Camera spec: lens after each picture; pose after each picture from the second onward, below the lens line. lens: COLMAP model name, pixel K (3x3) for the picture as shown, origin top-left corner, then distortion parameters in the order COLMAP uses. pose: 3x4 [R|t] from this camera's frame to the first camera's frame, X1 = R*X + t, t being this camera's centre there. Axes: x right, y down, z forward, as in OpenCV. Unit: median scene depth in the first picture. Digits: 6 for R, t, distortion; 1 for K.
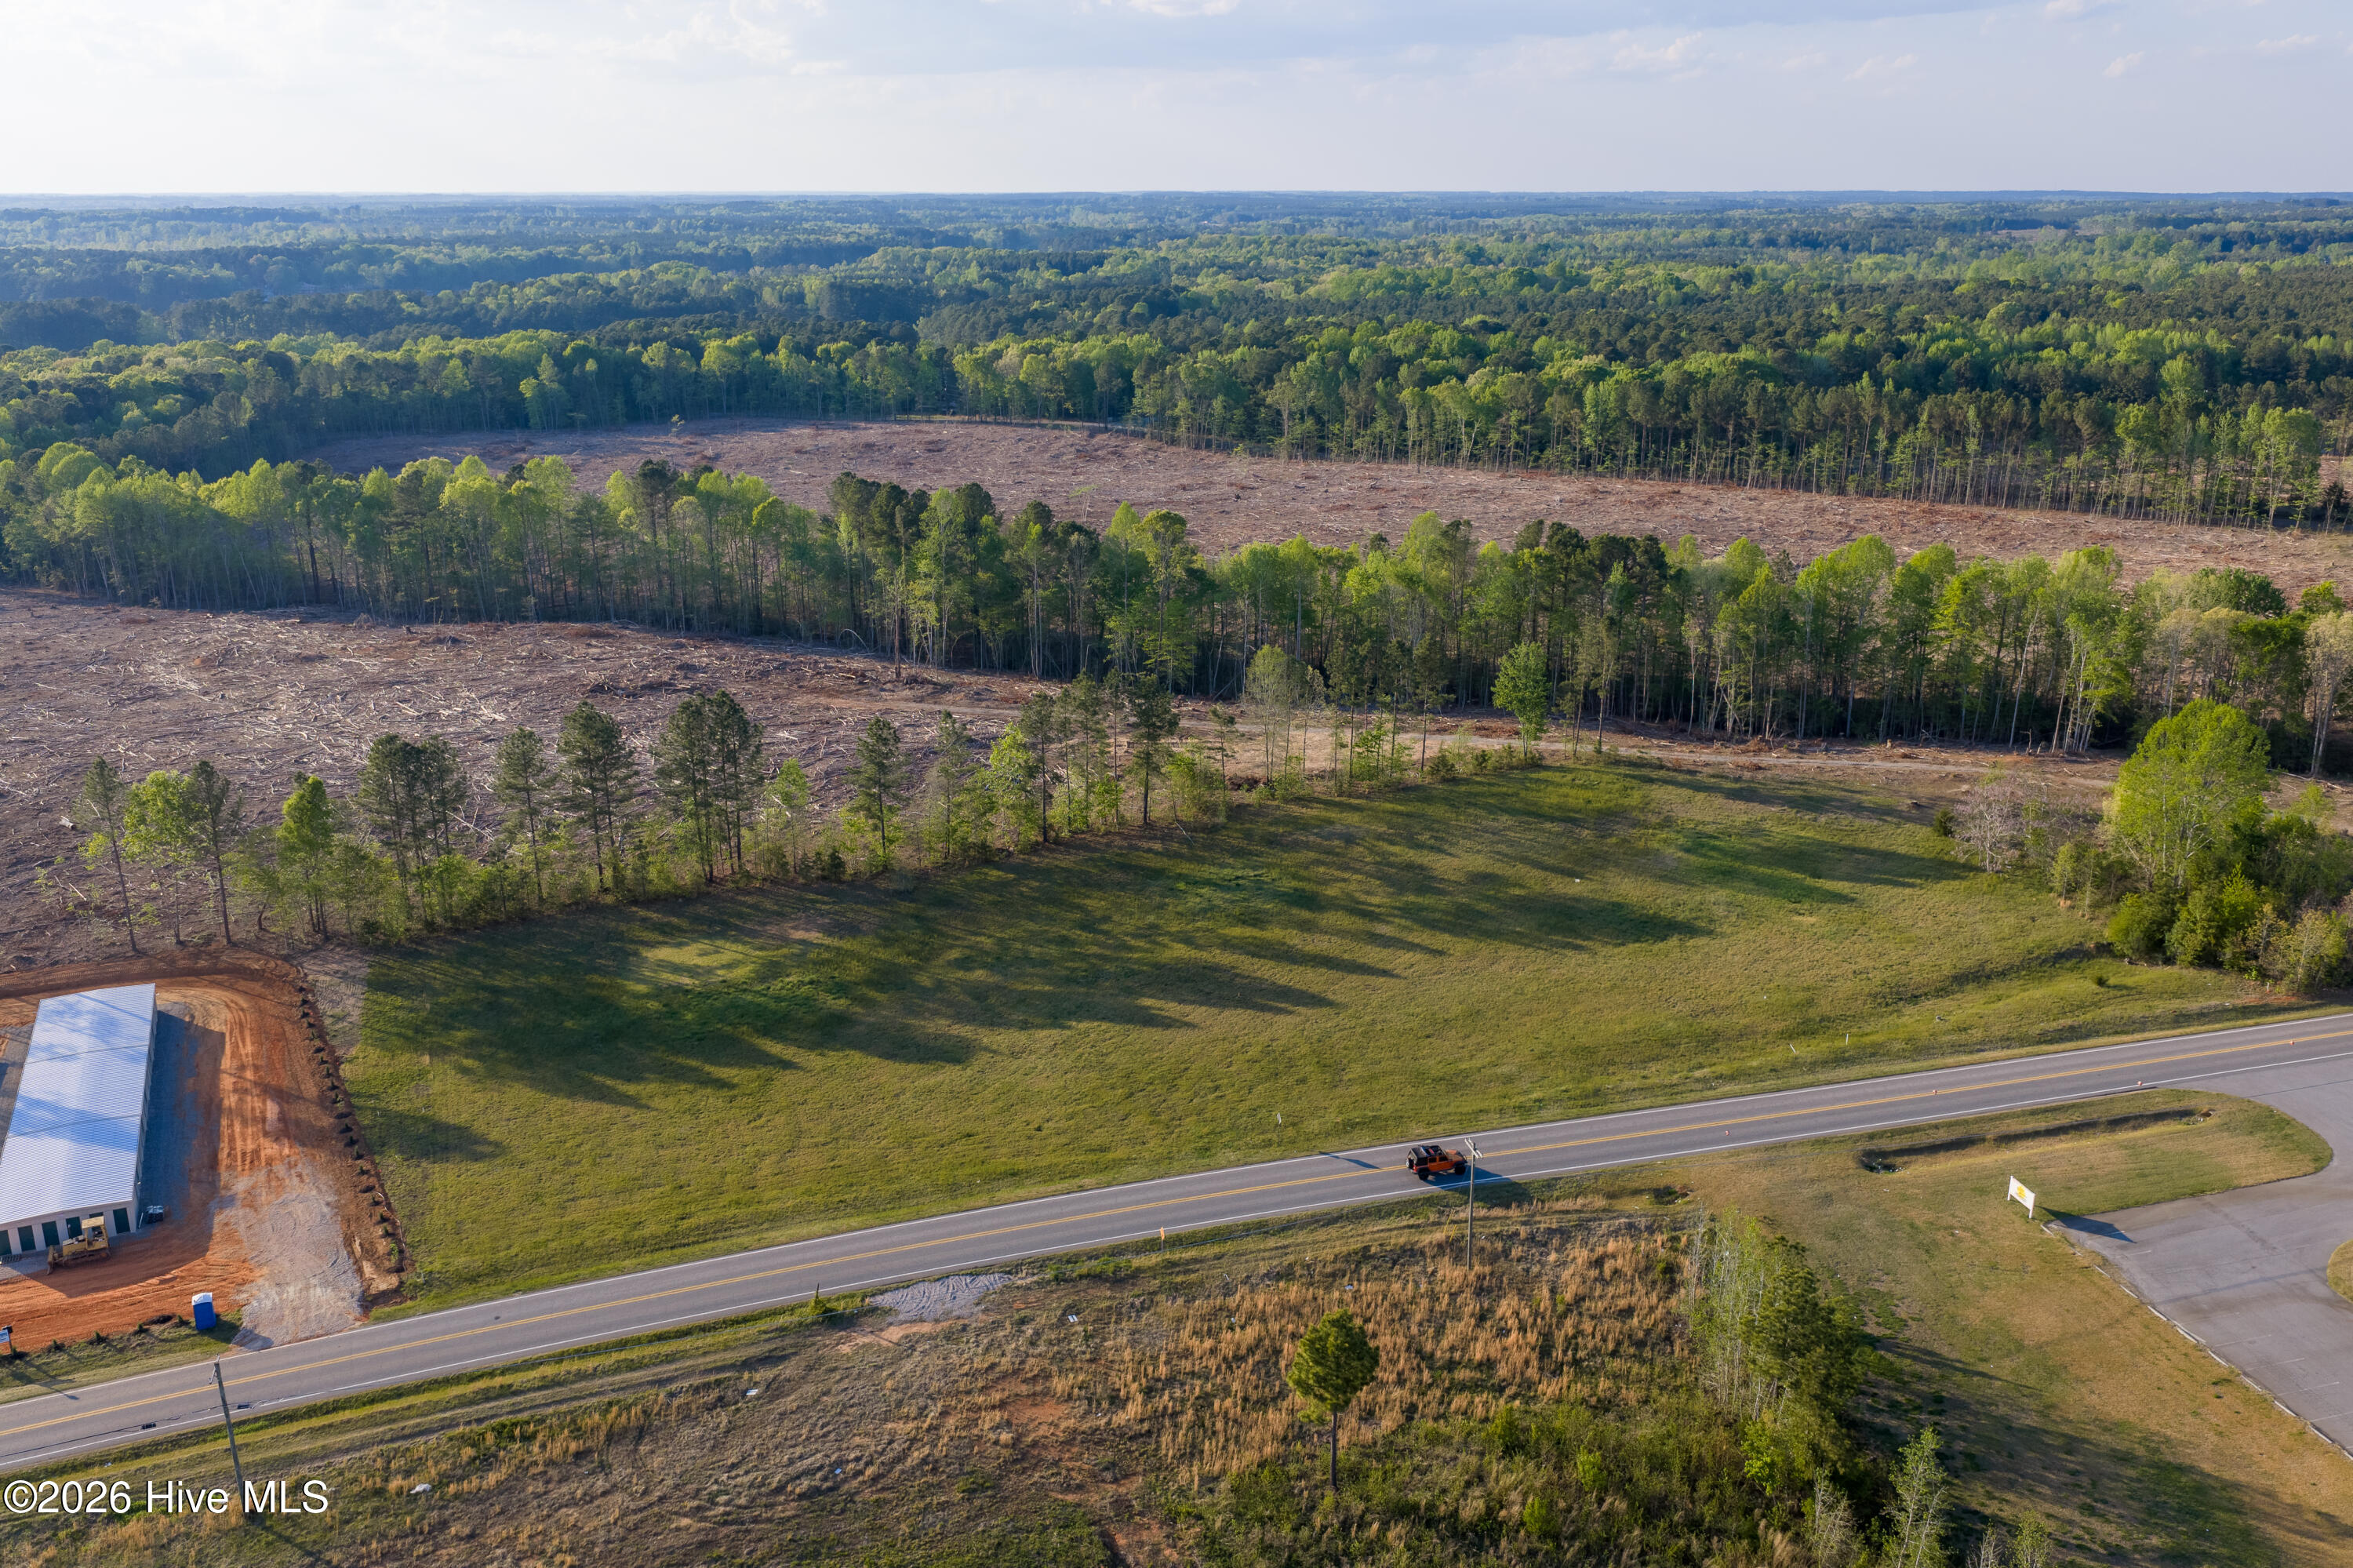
lens RADIAL K [[1940.2, 0, 1176.5], [0, 1940.2, 784.0], [0, 0, 1]] dist [0.019389, -0.028275]
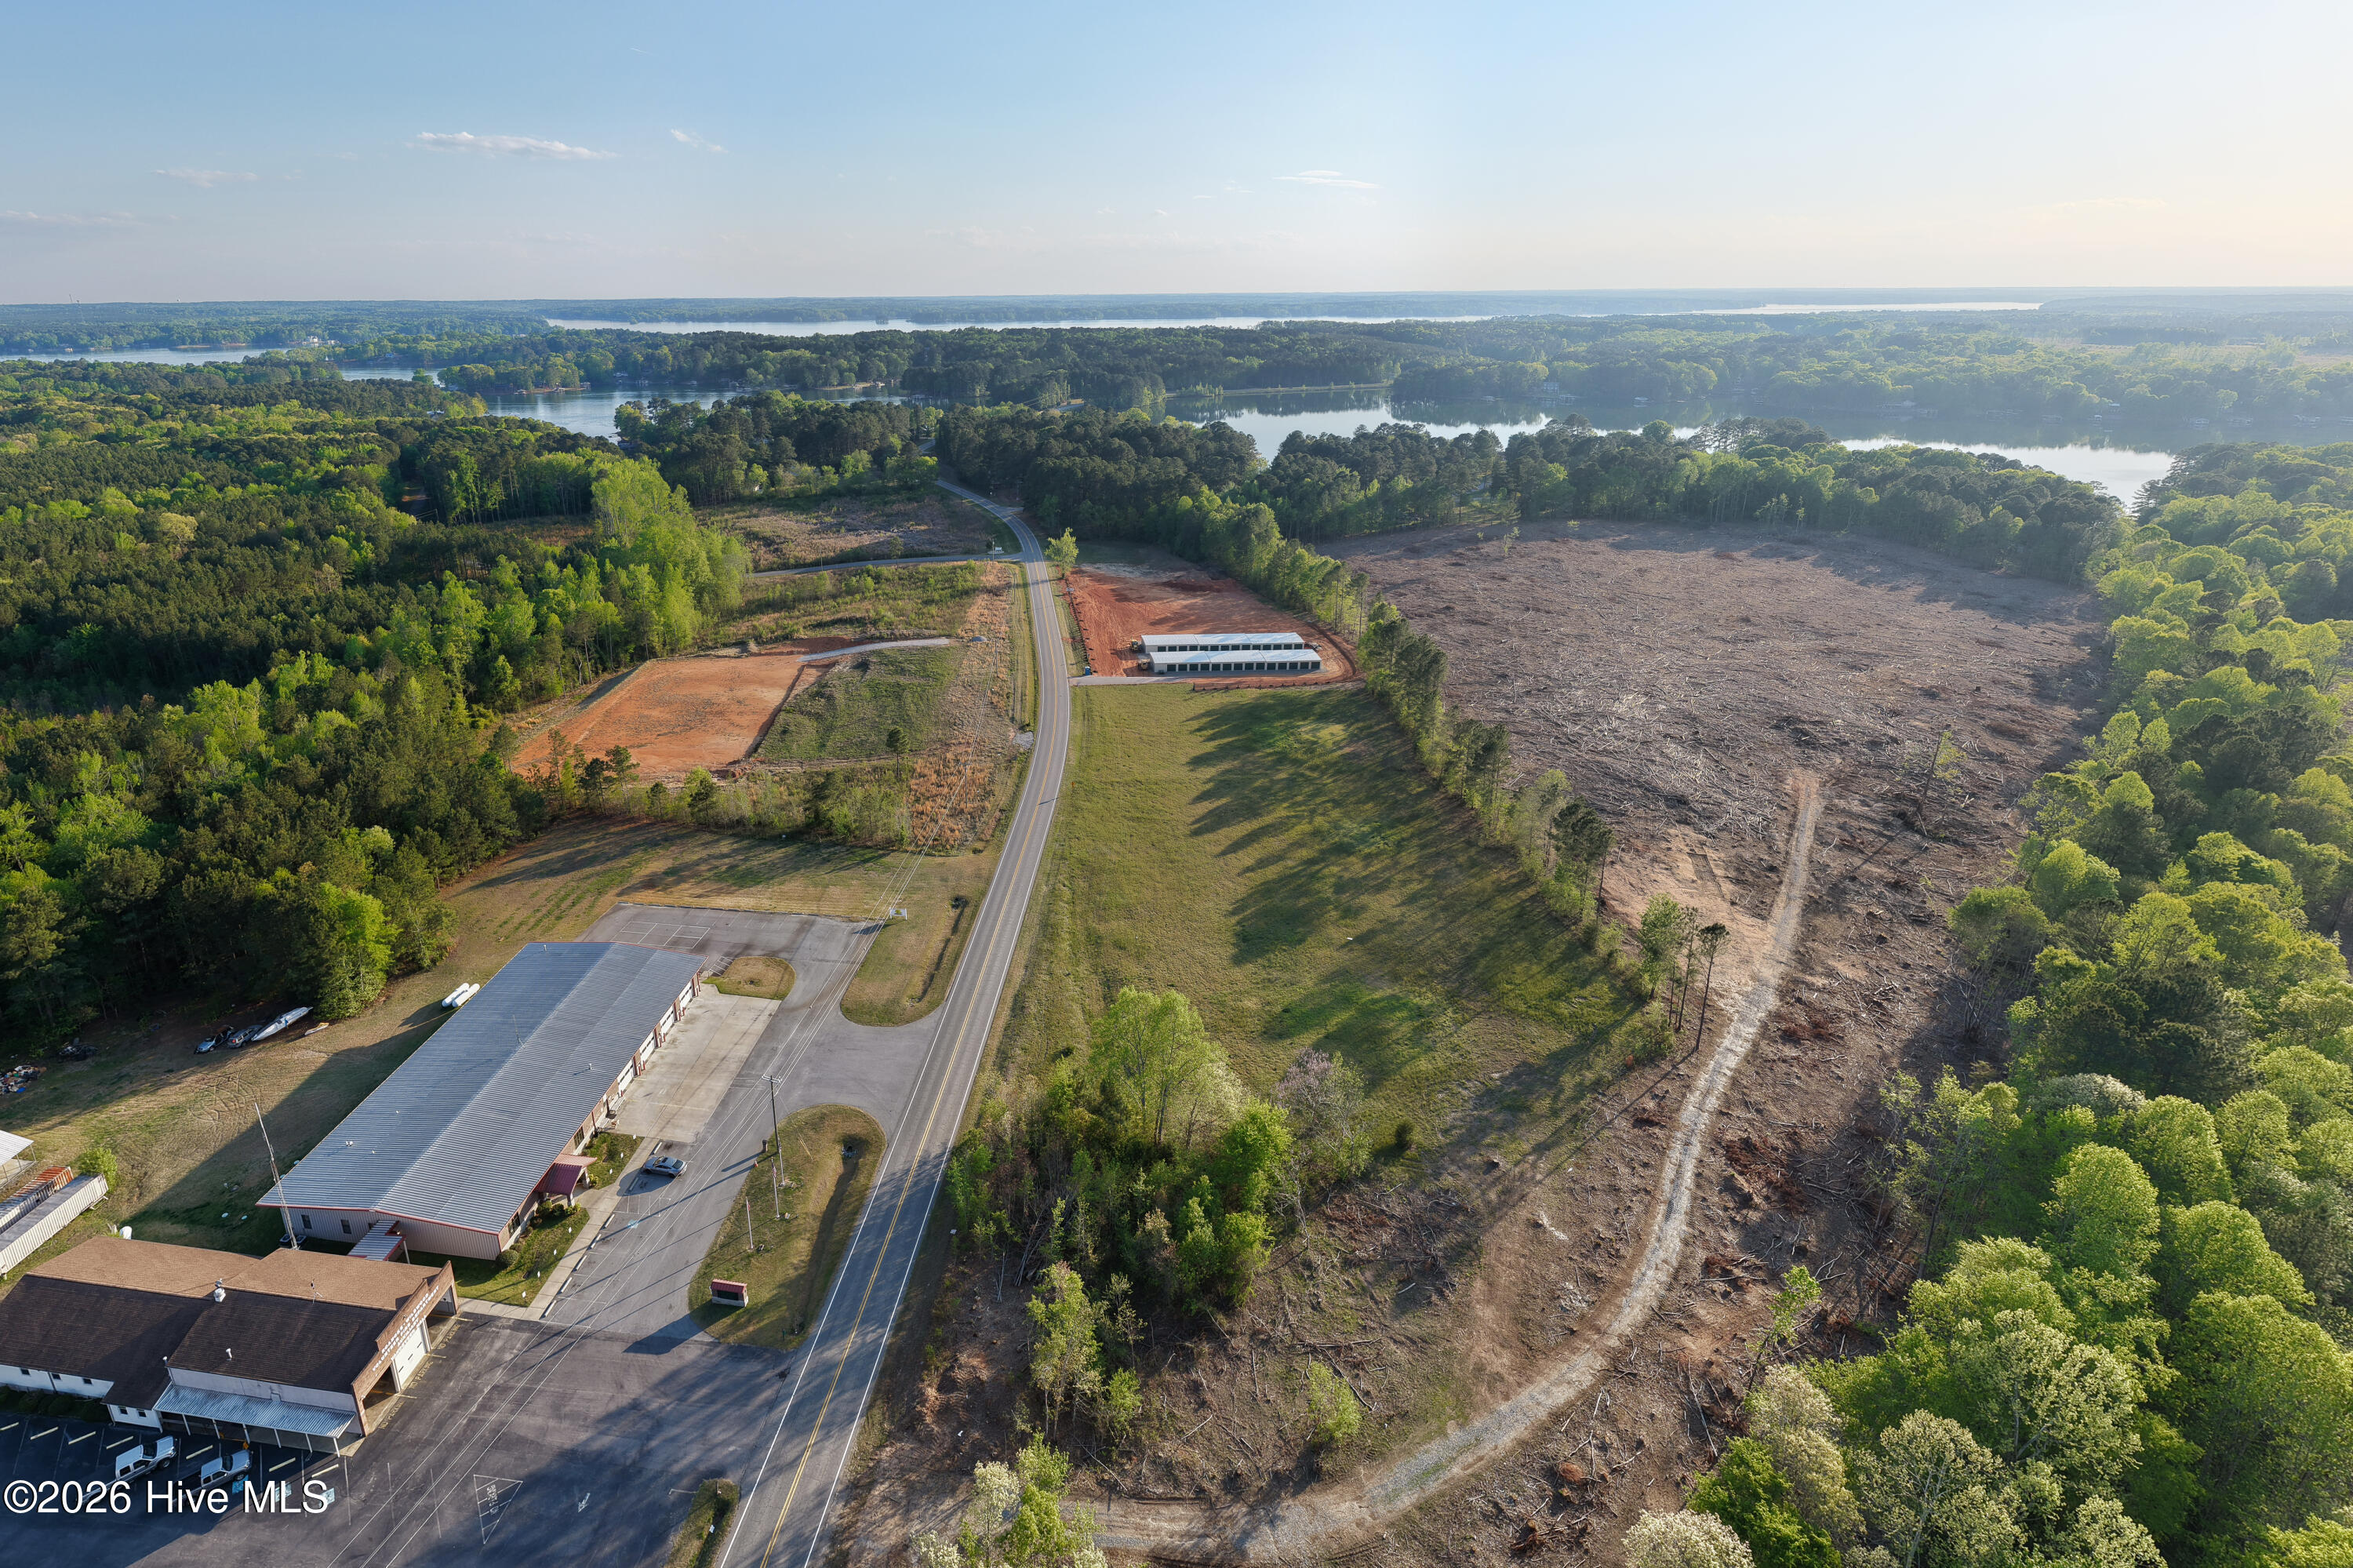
lens RADIAL K [[1099.8, 0, 1044.4], [0, 1099.8, 620.8], [0, 0, 1]] dist [0.000722, -0.000414]
pose [[-0.368447, 0.268787, -0.889944, 1.106584], [-0.263844, 0.887693, 0.377342, -0.474378], [0.891422, 0.373836, -0.256150, 1.065788]]
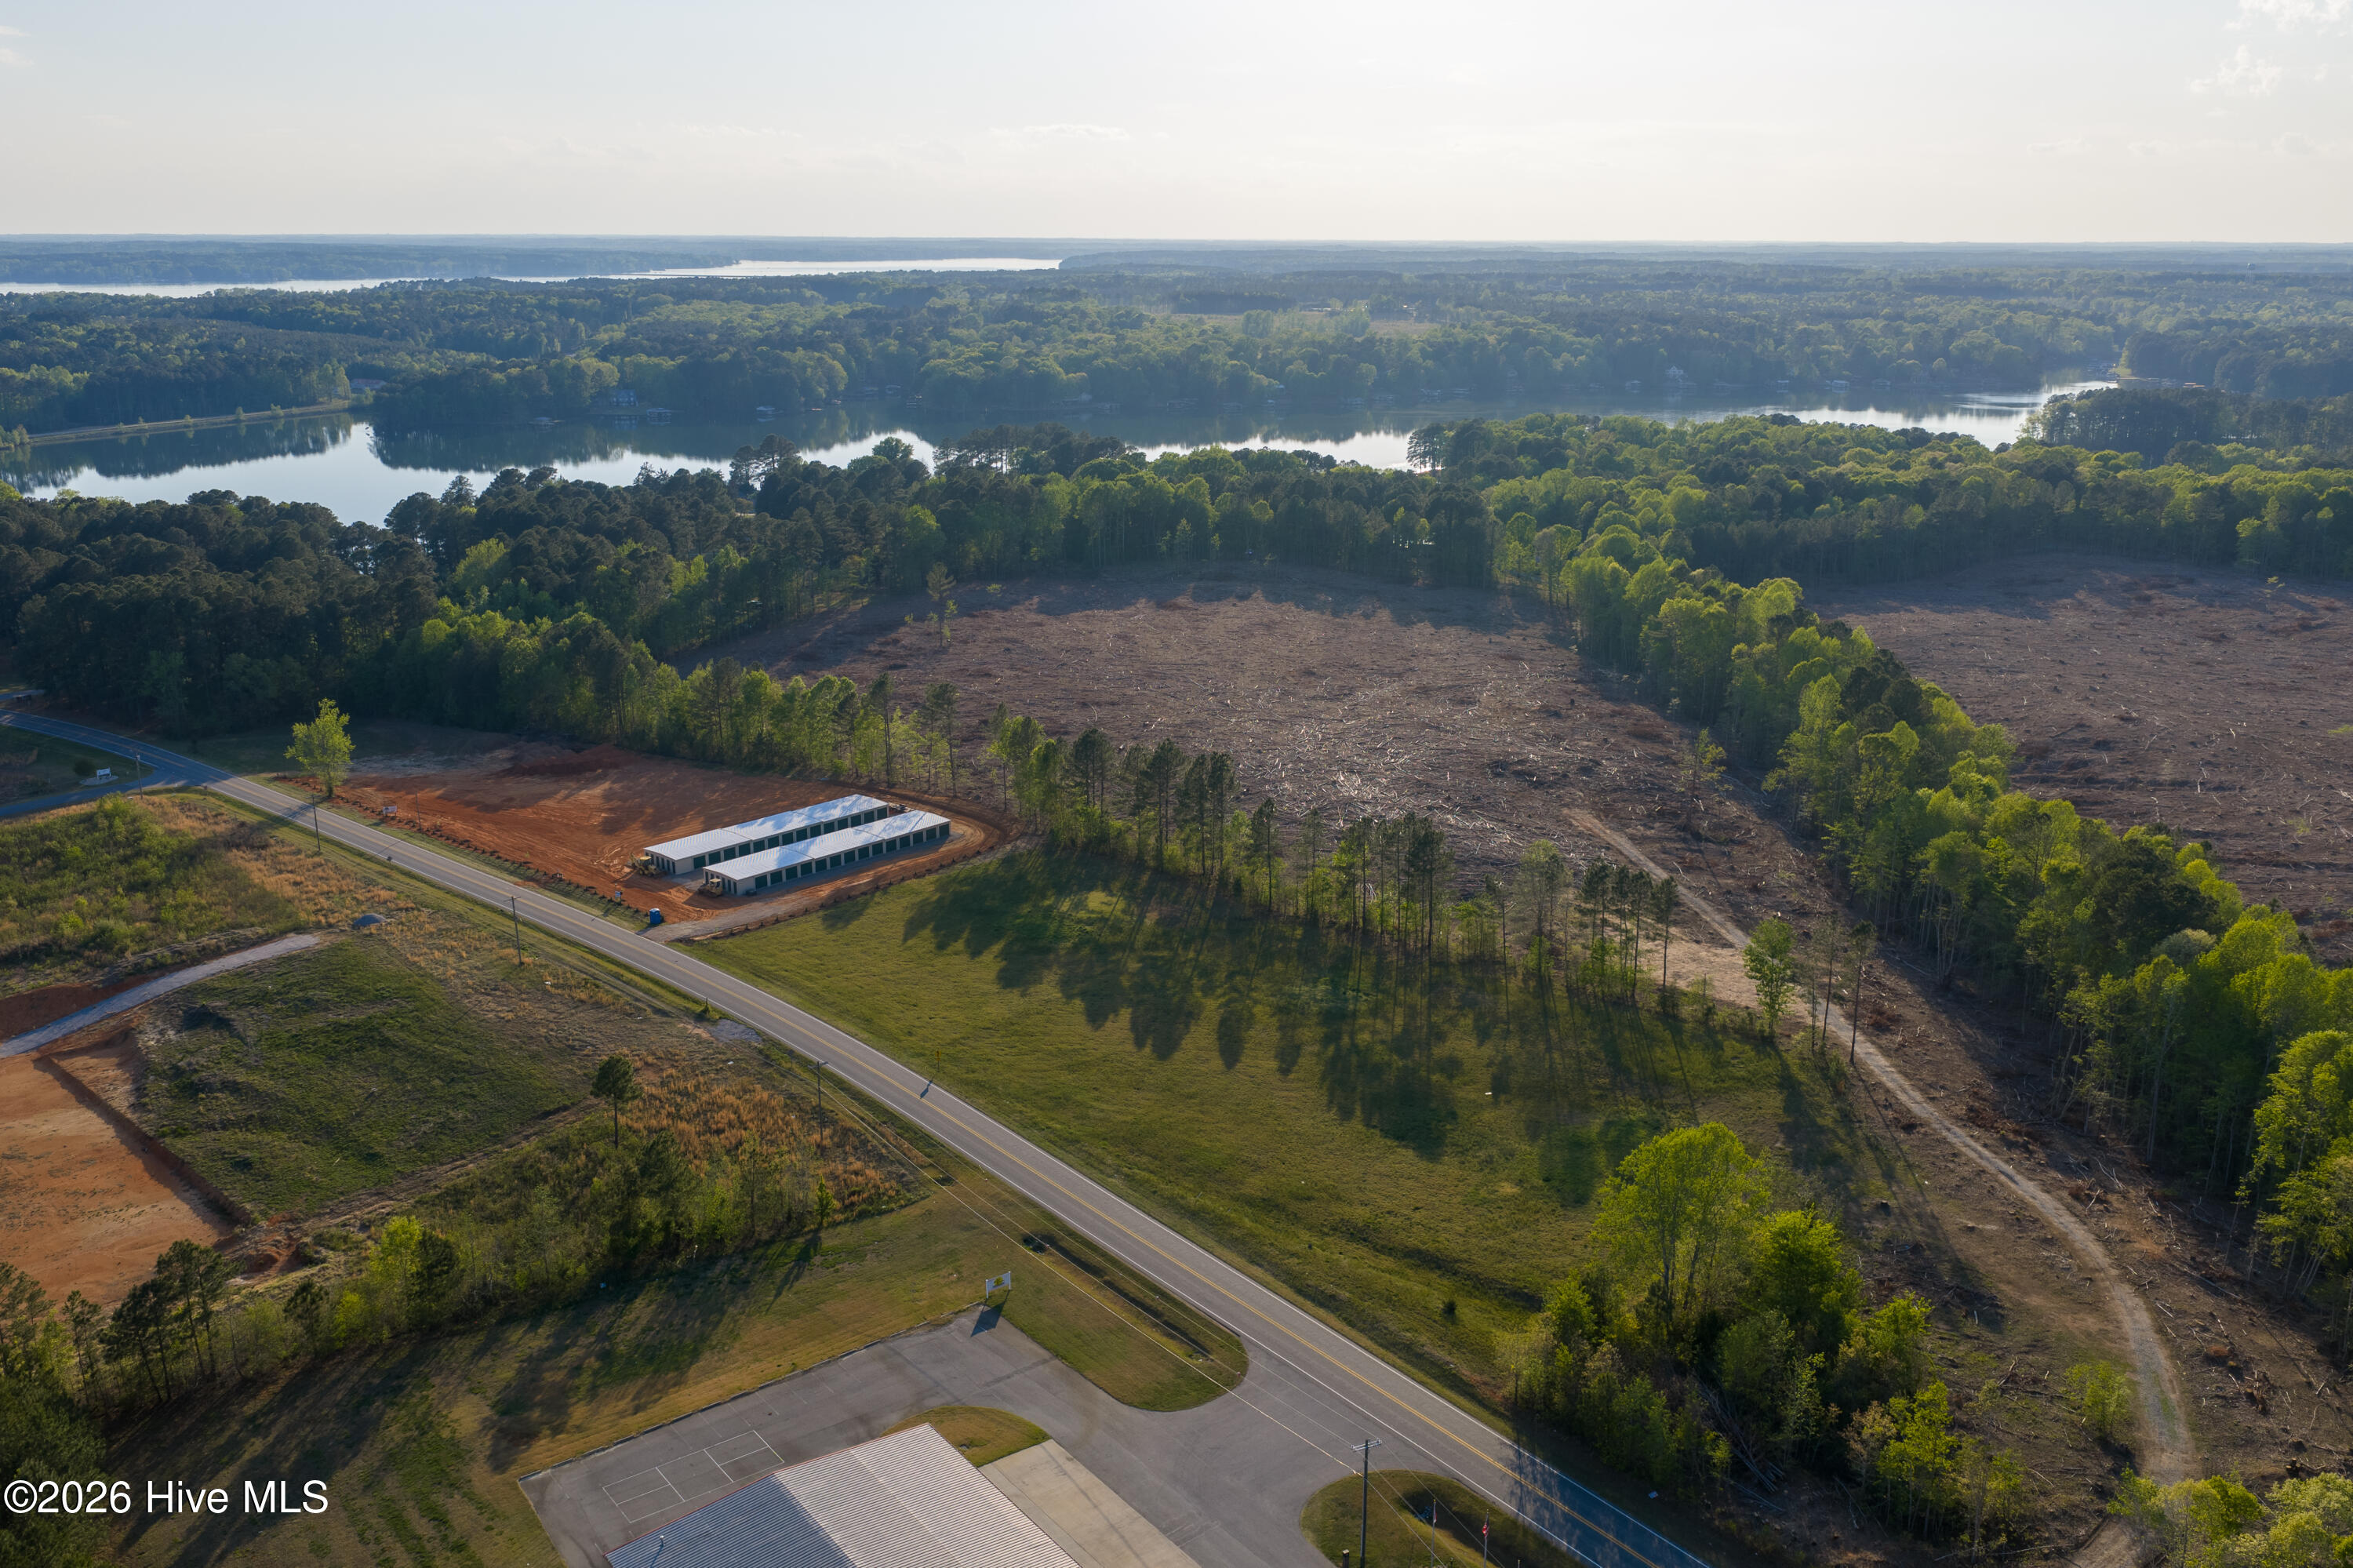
lens RADIAL K [[1940.2, 0, 1176.5], [0, 1940.2, 784.0], [0, 0, 1]] dist [0.019389, -0.028275]
pose [[0.402141, 0.250266, -0.880710, 1.253692], [-0.270069, 0.951541, 0.147078, -0.276050], [0.874840, 0.178707, 0.450243, 0.349870]]
